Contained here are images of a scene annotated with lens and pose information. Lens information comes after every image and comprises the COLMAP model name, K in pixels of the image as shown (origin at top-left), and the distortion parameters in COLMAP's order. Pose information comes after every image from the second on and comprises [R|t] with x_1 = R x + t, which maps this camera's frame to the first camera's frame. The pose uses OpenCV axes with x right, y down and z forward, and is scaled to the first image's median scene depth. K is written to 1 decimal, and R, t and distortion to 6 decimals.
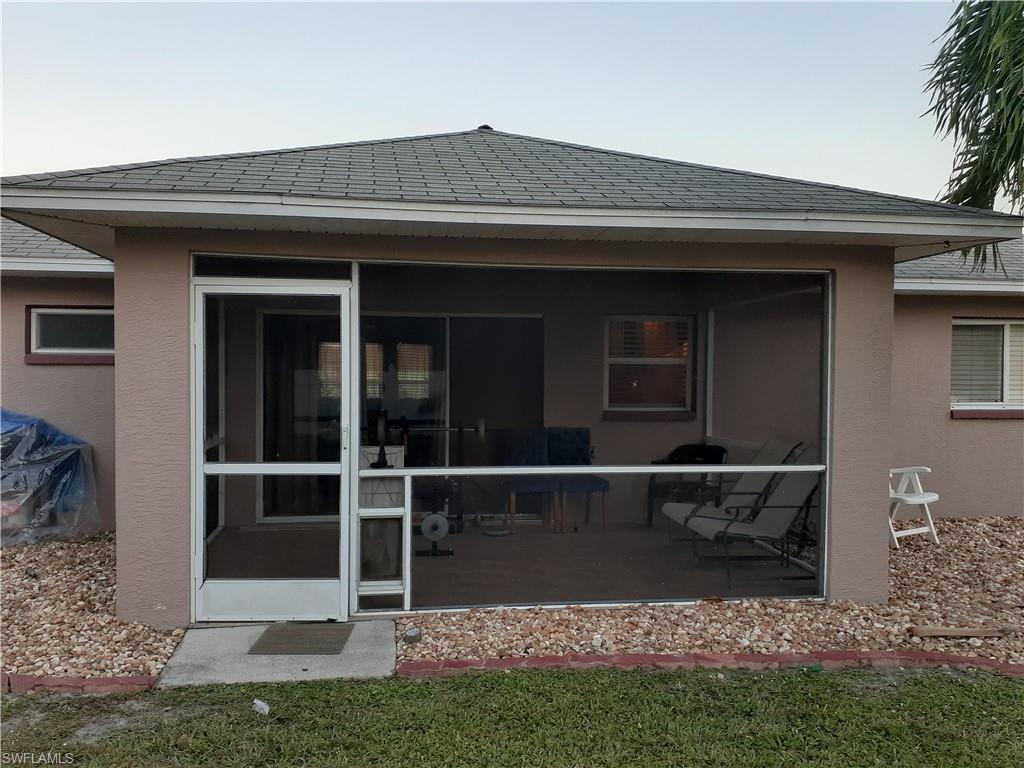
lens RADIAL K [[821.2, 0, 511.2], [0, 821.2, 374.7], [0, 0, 1]] dist [0.056955, -0.044813]
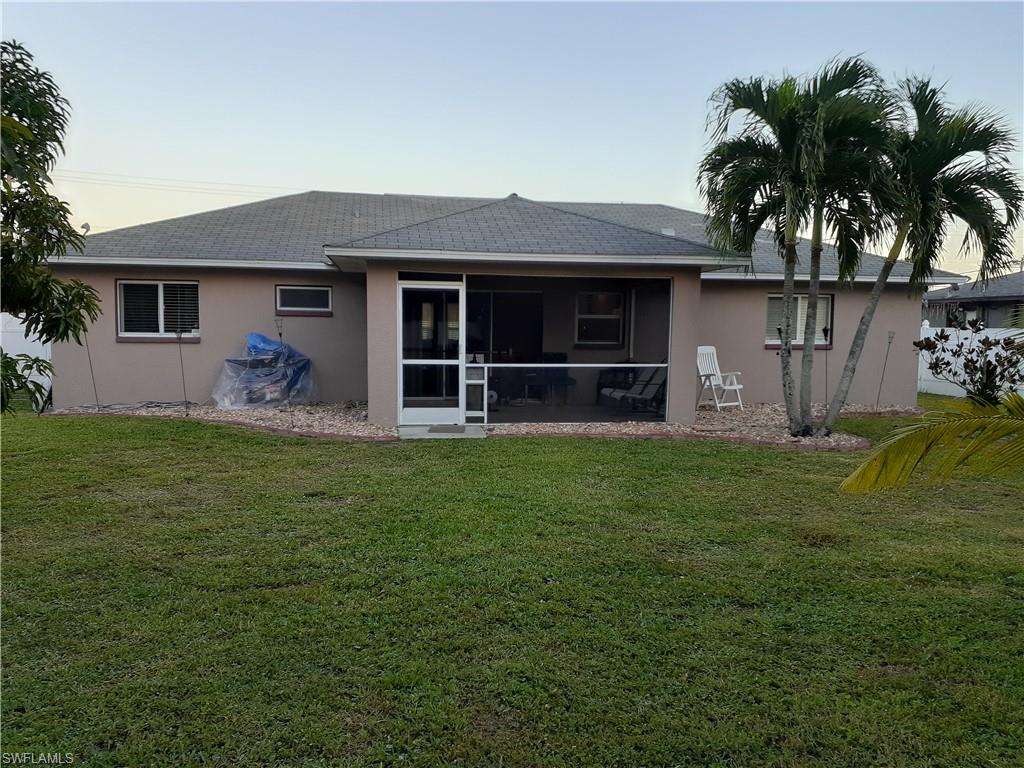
lens RADIAL K [[821.2, 0, 512.7], [0, 821.2, 392.1], [0, 0, 1]] dist [0.056955, -0.044813]
pose [[0.999903, 0.005101, 0.012948, -0.079664], [-0.006135, 0.996686, 0.081119, 0.005849], [-0.012491, -0.081190, 0.996620, -1.313699]]
